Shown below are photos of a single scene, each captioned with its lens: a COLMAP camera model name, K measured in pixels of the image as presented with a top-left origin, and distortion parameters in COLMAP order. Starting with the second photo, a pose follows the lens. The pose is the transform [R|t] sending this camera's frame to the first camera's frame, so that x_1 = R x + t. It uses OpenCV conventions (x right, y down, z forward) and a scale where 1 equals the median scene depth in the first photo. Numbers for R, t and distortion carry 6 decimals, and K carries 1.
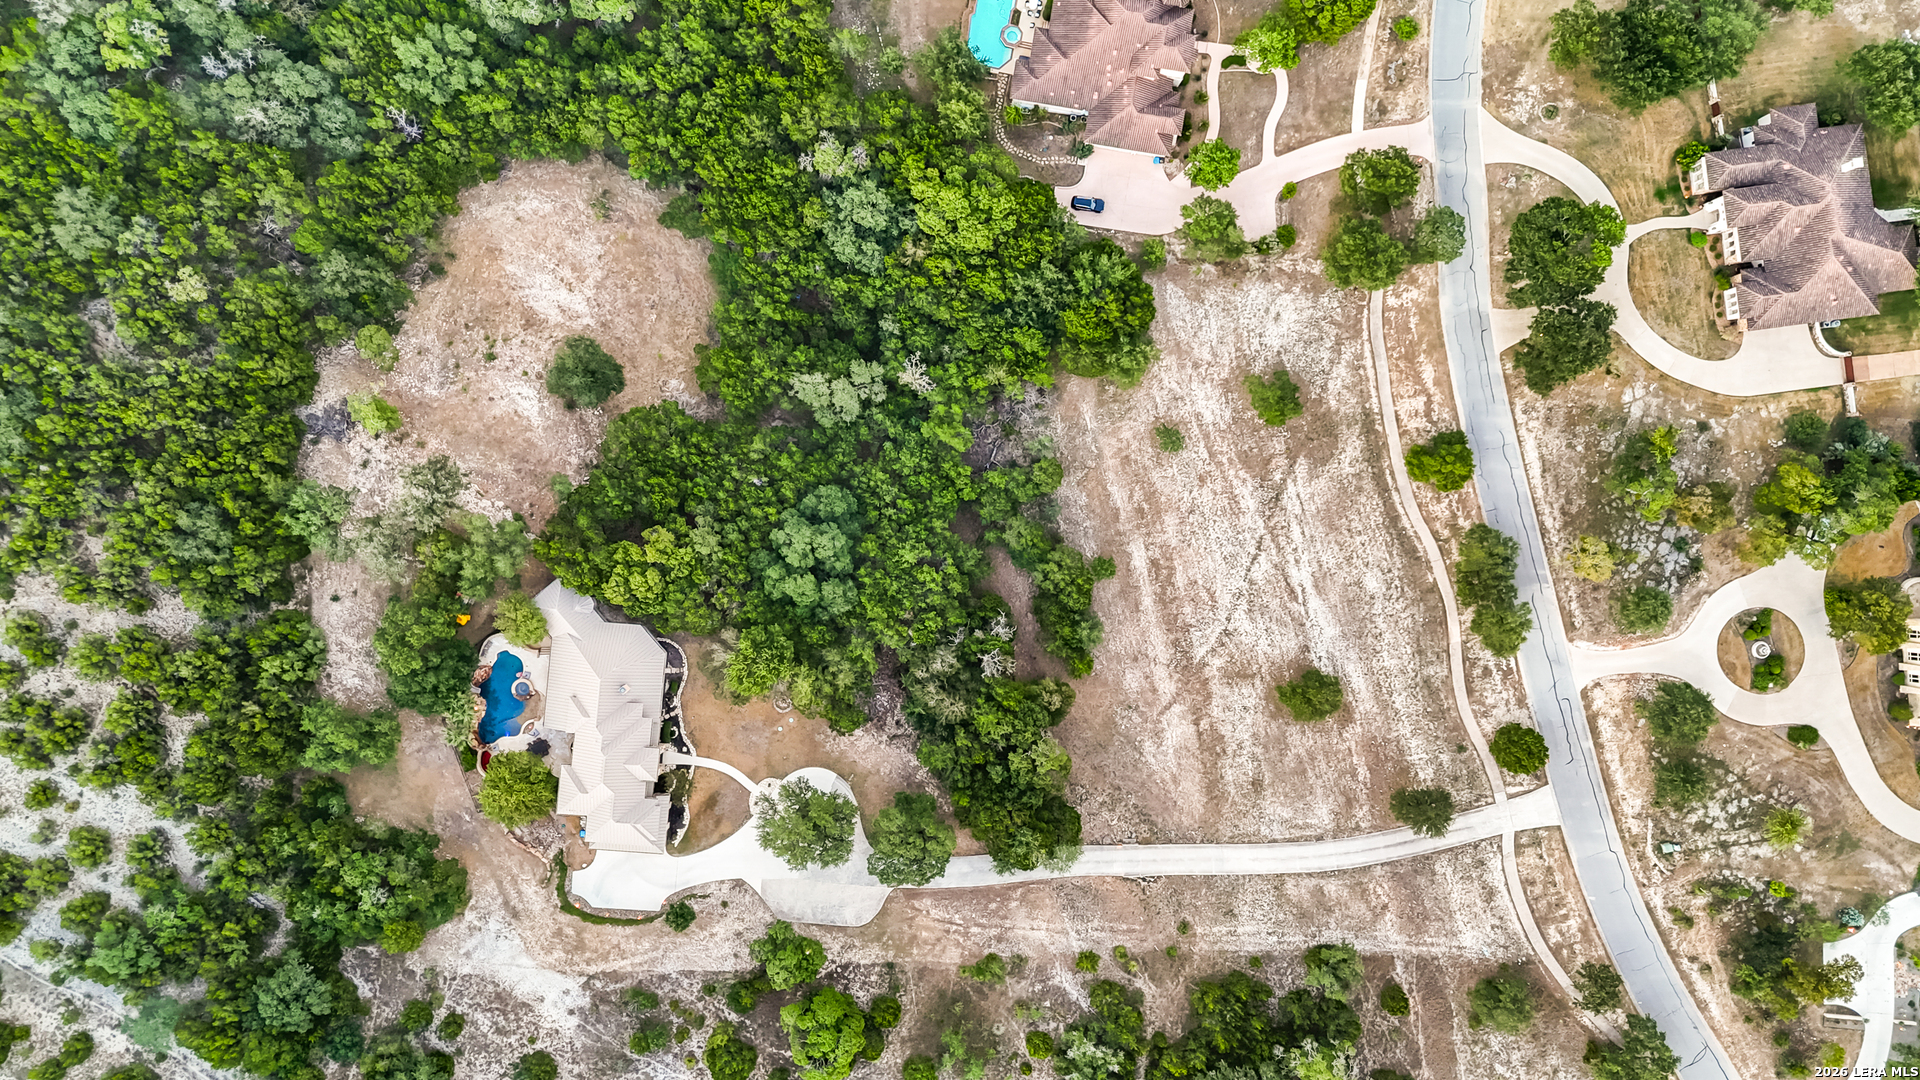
lens RADIAL K [[1406.1, 0, 954.0], [0, 1406.1, 538.5], [0, 0, 1]] dist [0.069489, -0.005490]
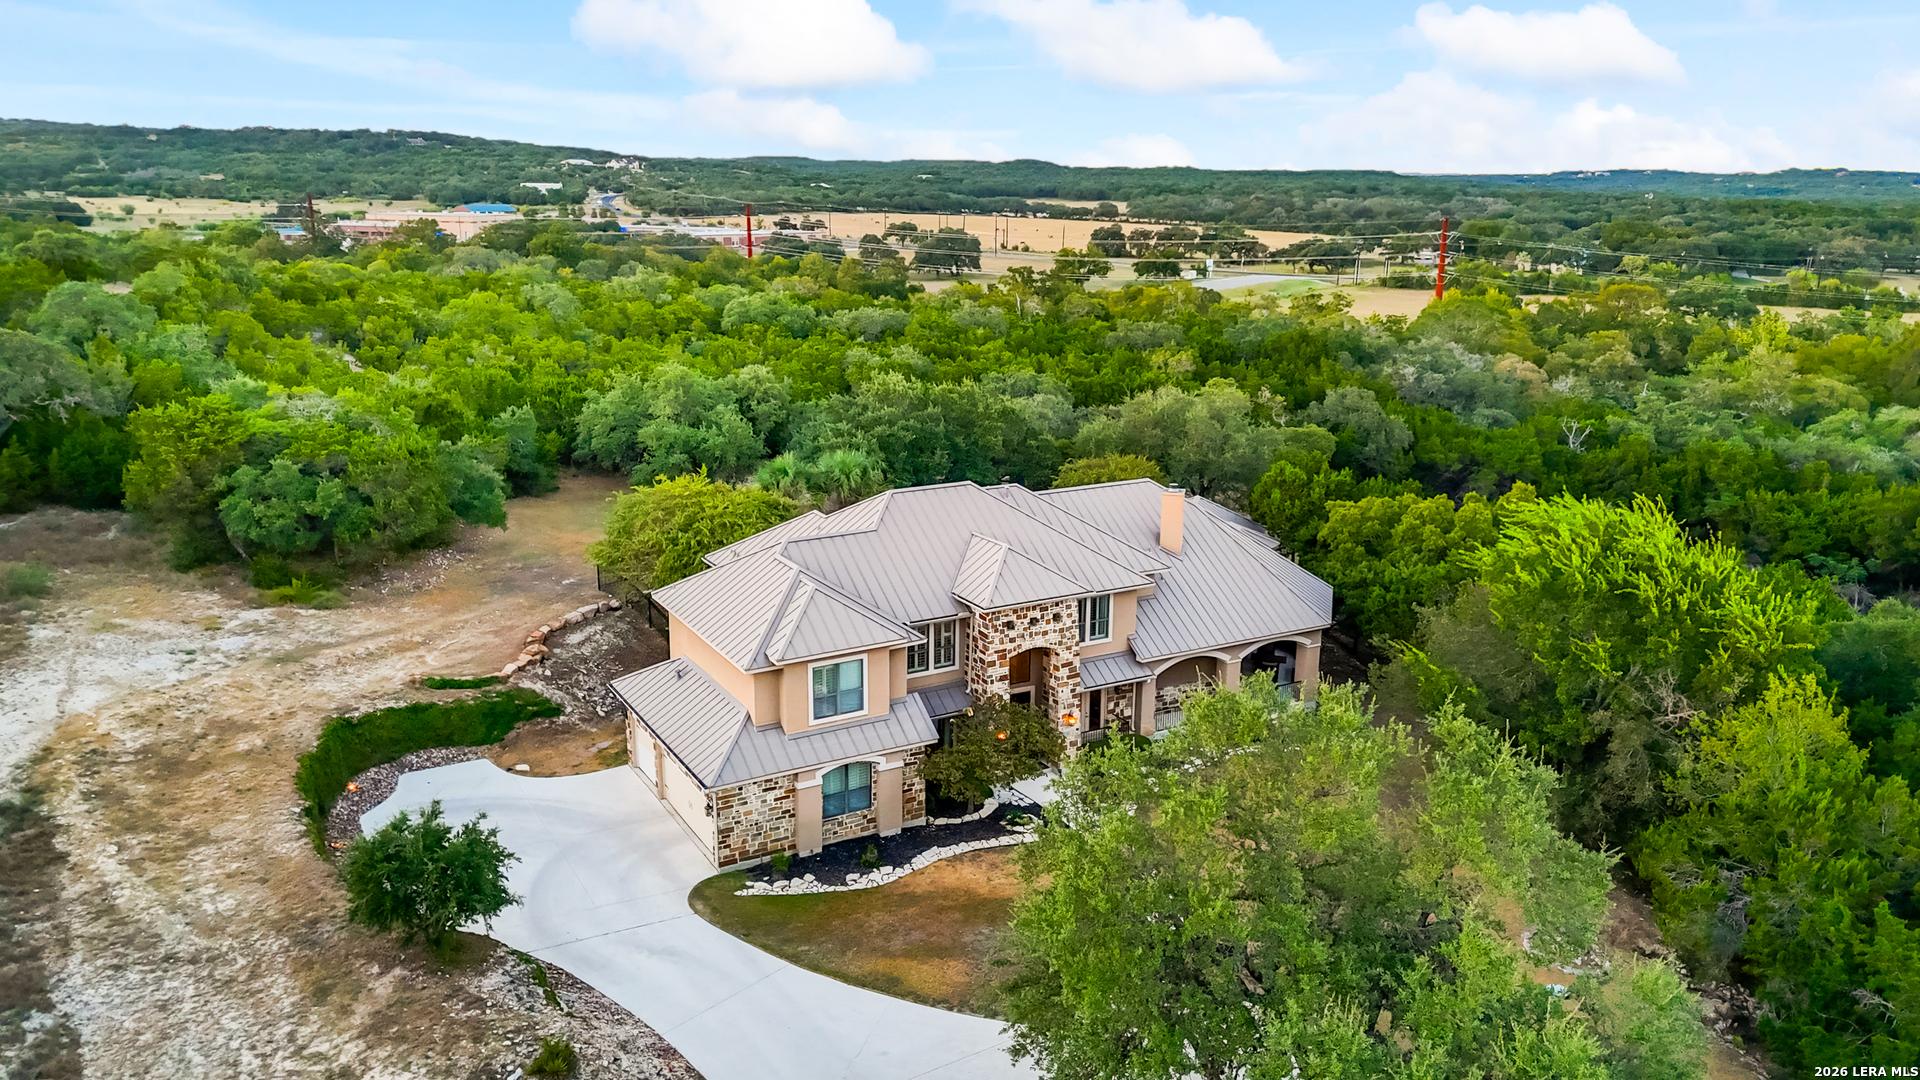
lens RADIAL K [[1406.1, 0, 954.0], [0, 1406.1, 538.5], [0, 0, 1]] dist [0.069489, -0.005490]
pose [[0.566891, 0.170297, -0.805998, -0.014529], [-0.823061, 0.158310, -0.545443, 0.303671], [0.034710, 0.972593, 0.229909, 0.913044]]
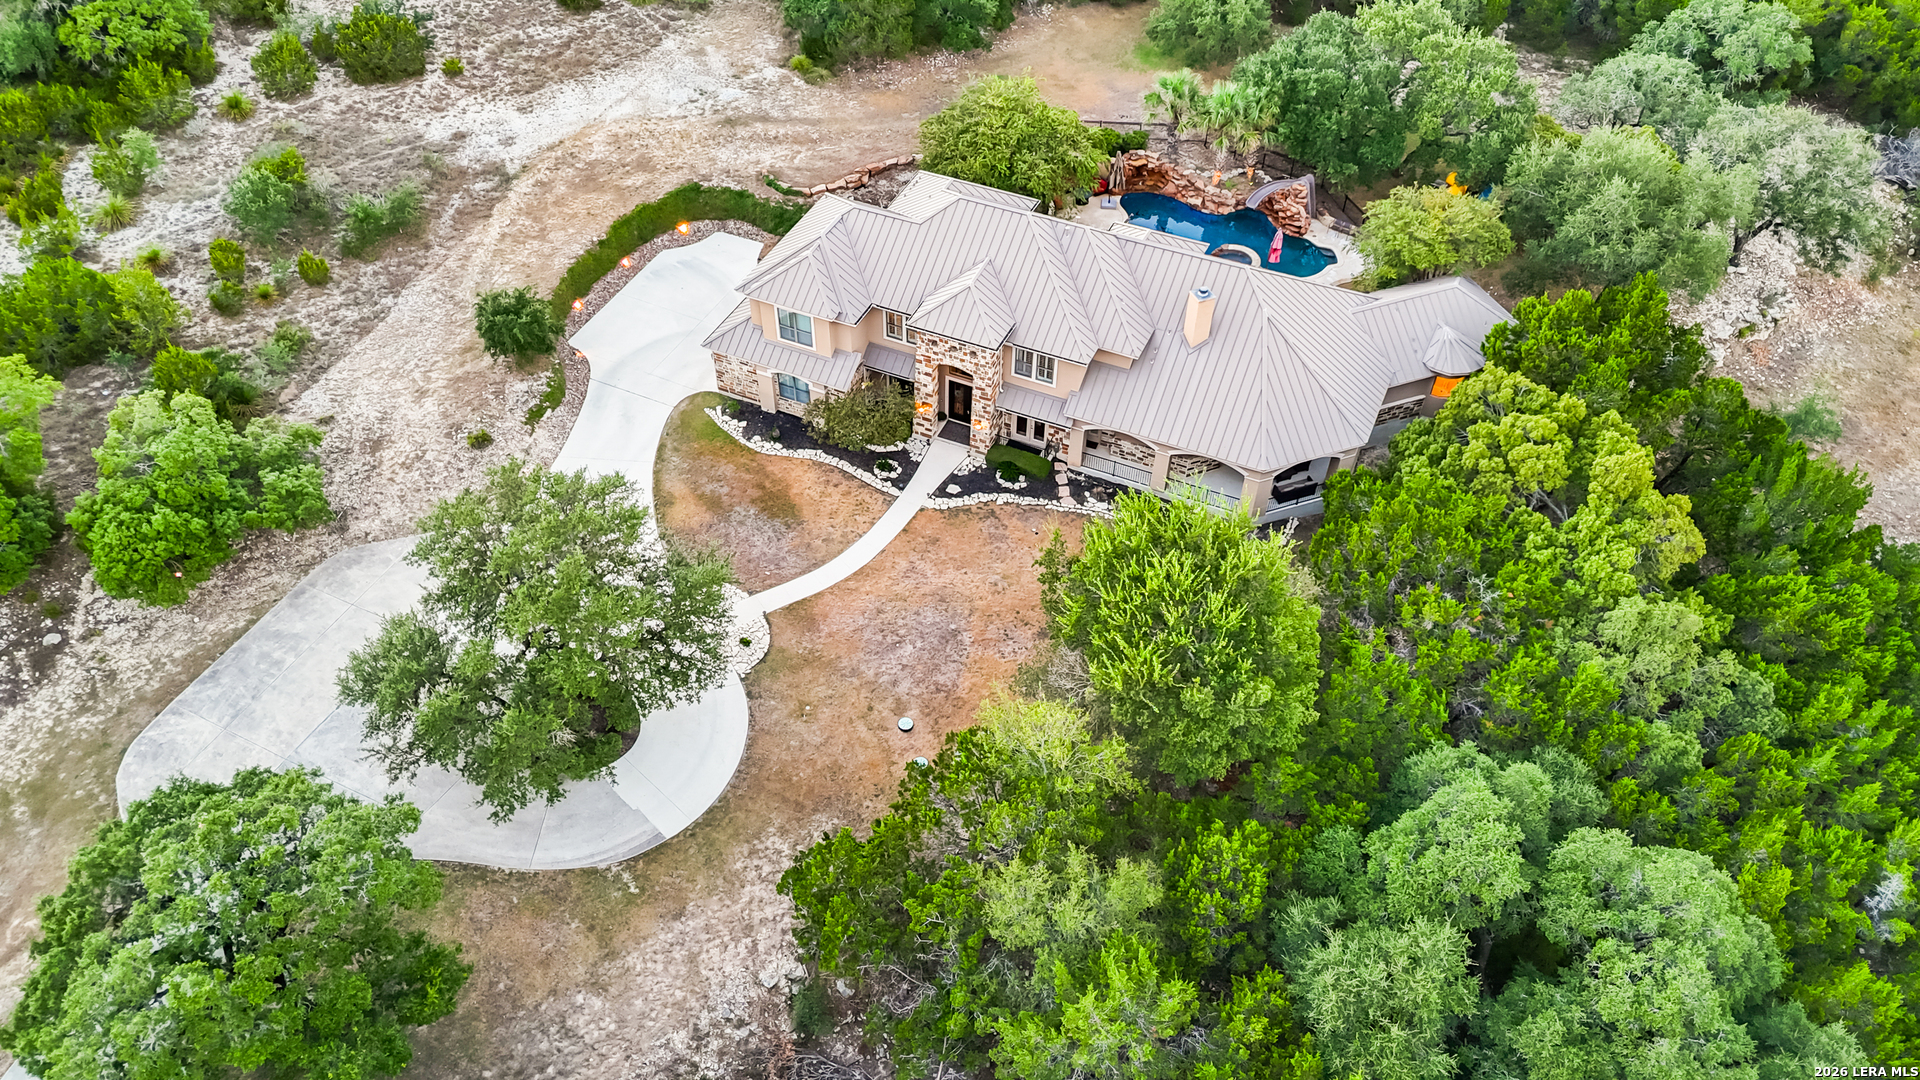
lens RADIAL K [[1350.1, 0, 967.4], [0, 1350.1, 585.1], [0, 0, 1]] dist [0.065034, -0.005039]
pose [[-0.324093, 0.662780, -0.675045, 0.041634], [-0.945908, -0.238263, 0.220202, 0.070927], [-0.014893, 0.709897, 0.704148, 0.802689]]
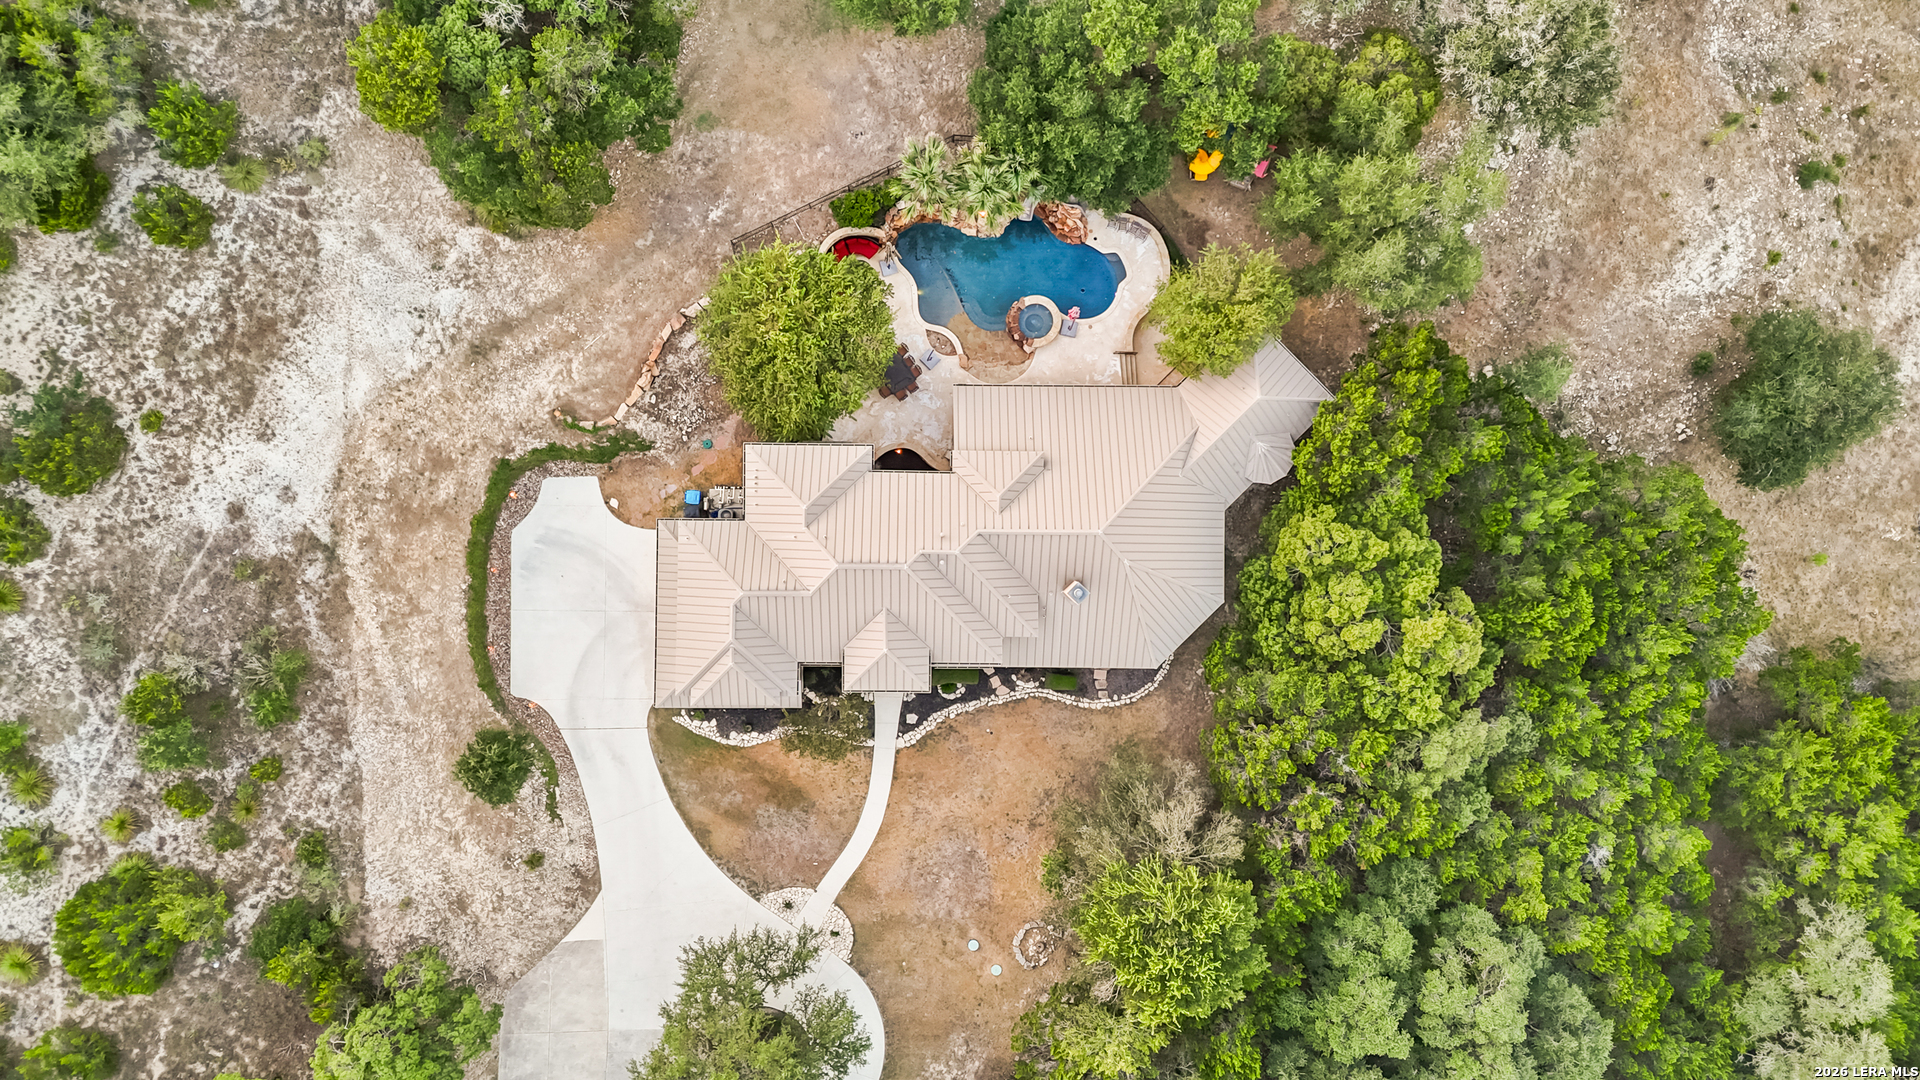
lens RADIAL K [[1406.1, 0, 954.0], [0, 1406.1, 538.5], [0, 0, 1]] dist [0.069489, -0.005490]
pose [[0.075815, 0.996491, -0.035460, -0.231265], [-0.997060, 0.075364, -0.013876, 0.141267], [-0.011155, 0.036407, 0.999275, 0.601938]]
